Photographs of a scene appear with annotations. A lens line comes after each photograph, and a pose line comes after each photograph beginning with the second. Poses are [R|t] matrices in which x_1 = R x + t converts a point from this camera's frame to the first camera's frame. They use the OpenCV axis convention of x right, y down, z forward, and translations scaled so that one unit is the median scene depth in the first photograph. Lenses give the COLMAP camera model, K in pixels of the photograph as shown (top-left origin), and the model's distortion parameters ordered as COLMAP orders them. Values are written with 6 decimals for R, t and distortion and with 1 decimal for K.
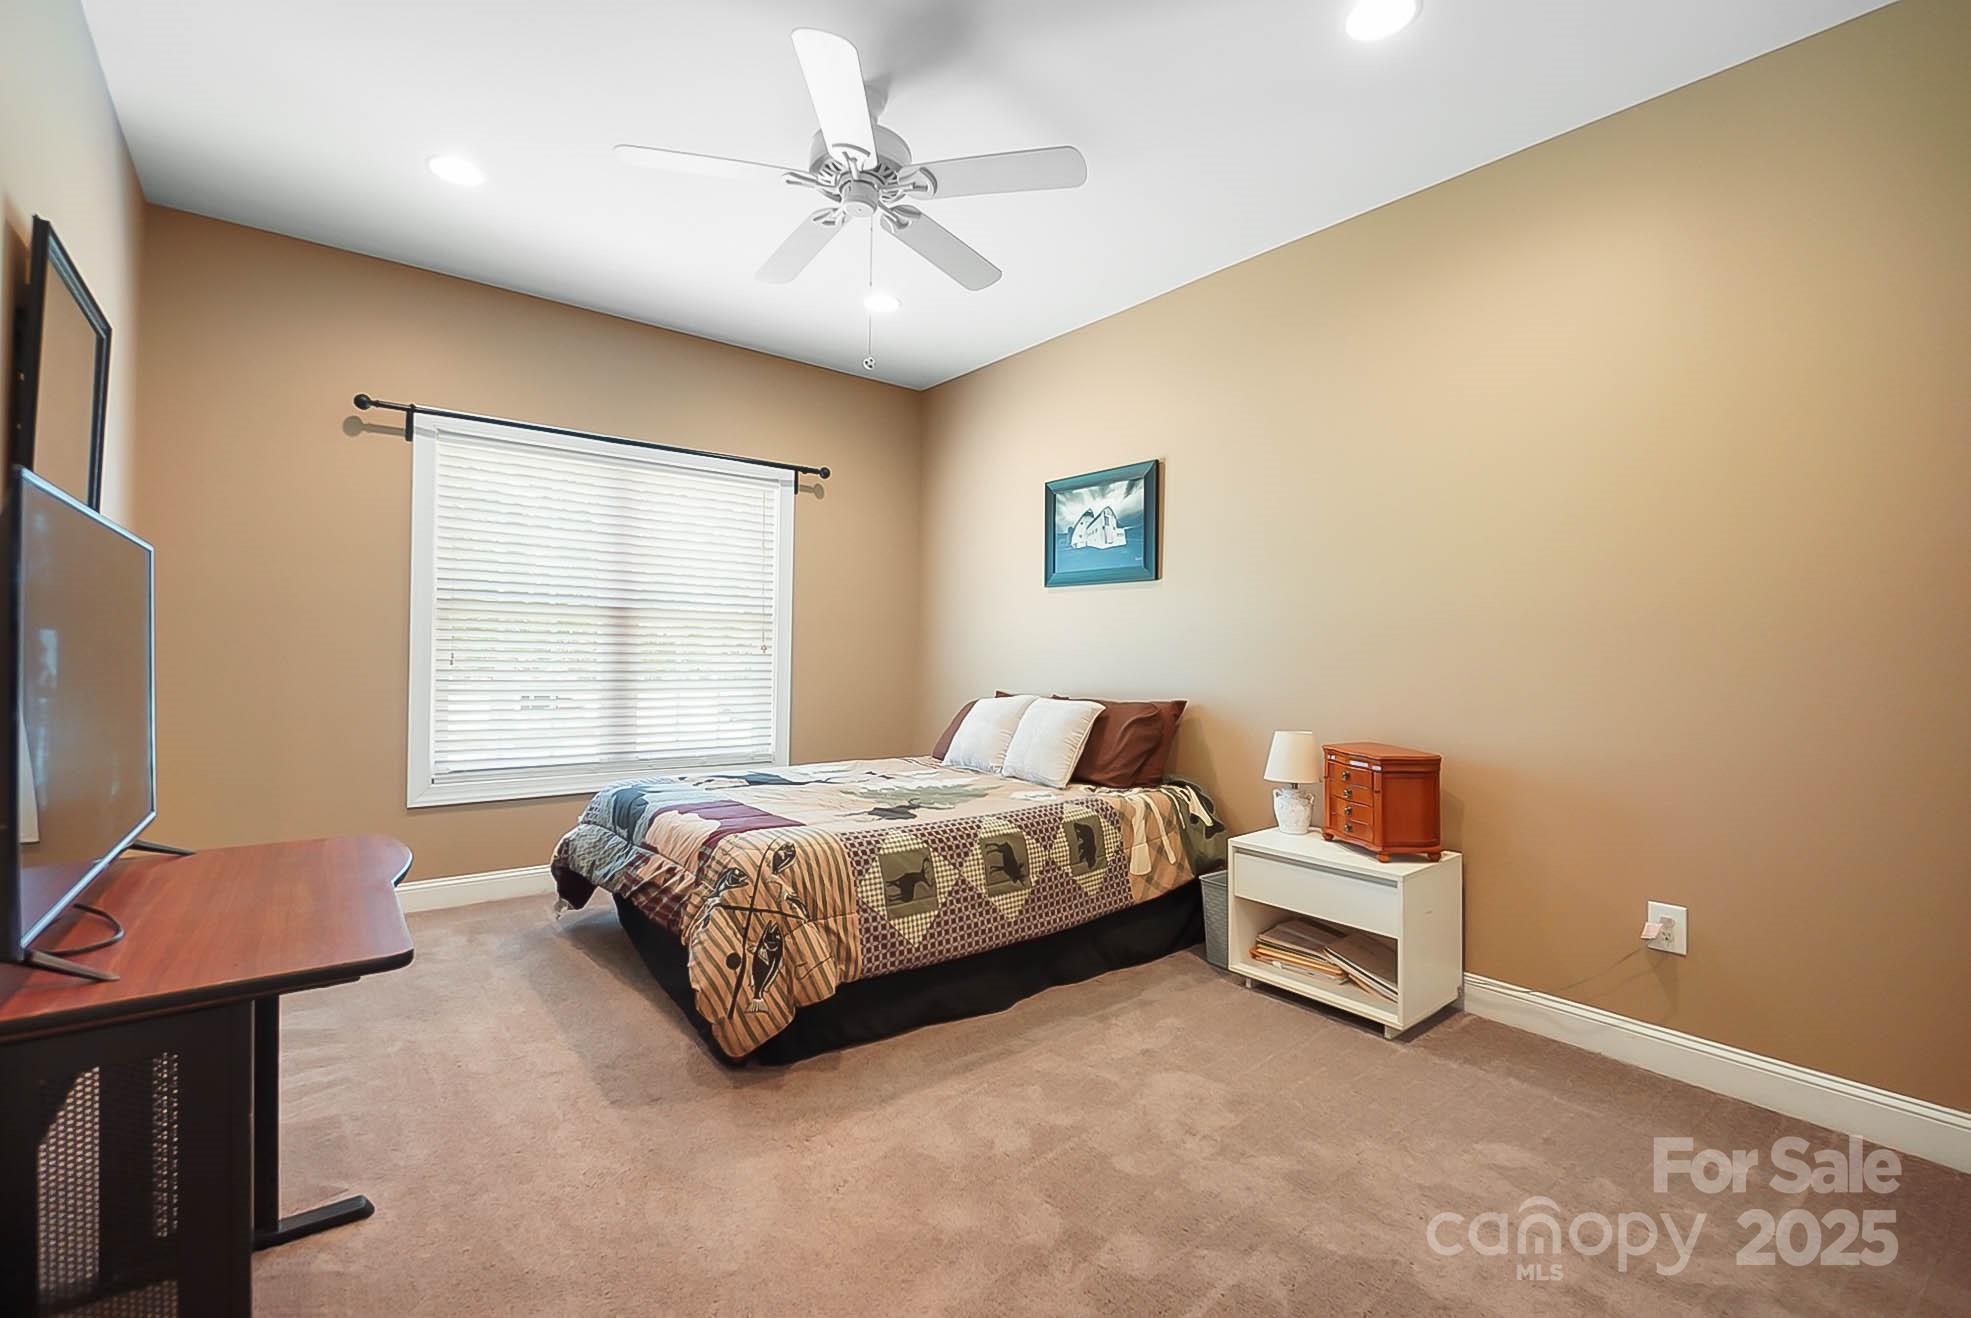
lens RADIAL K [[855.1, 0, 984.4], [0, 855.1, 652.0], [0, 0, 1]] dist [-0.001516, 0.000368]
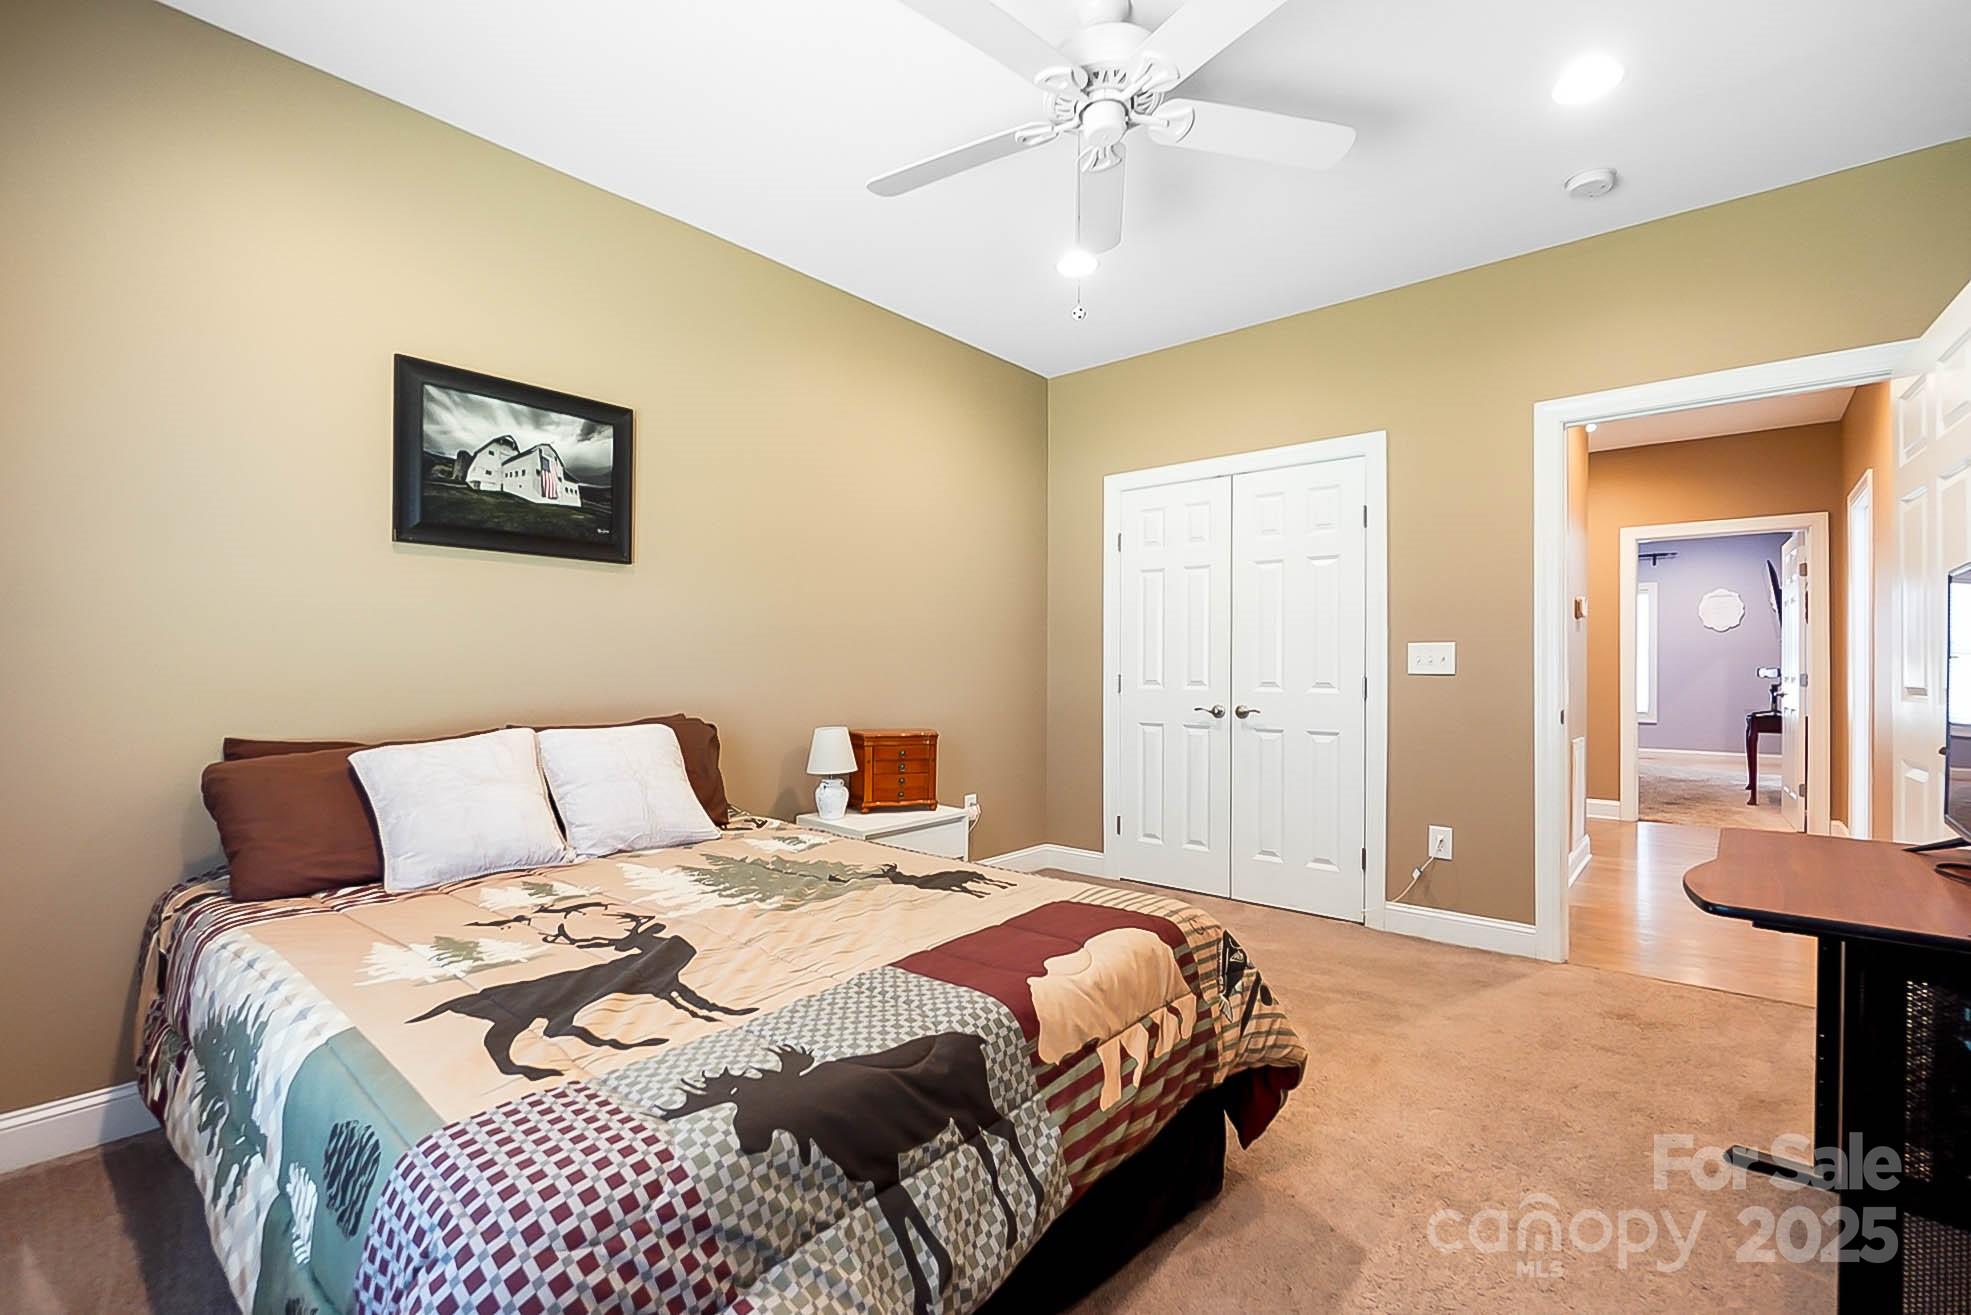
lens RADIAL K [[857.4, 0, 978.3], [0, 857.4, 652.8], [0, 0, 1]] dist [-0.004870, -0.001473]
pose [[-0.225476, -0.010157, 0.974196, -0.597411], [0.002026, 0.999939, 0.010895, -0.010867], [-0.974247, 0.004431, -0.225442, 0.822538]]
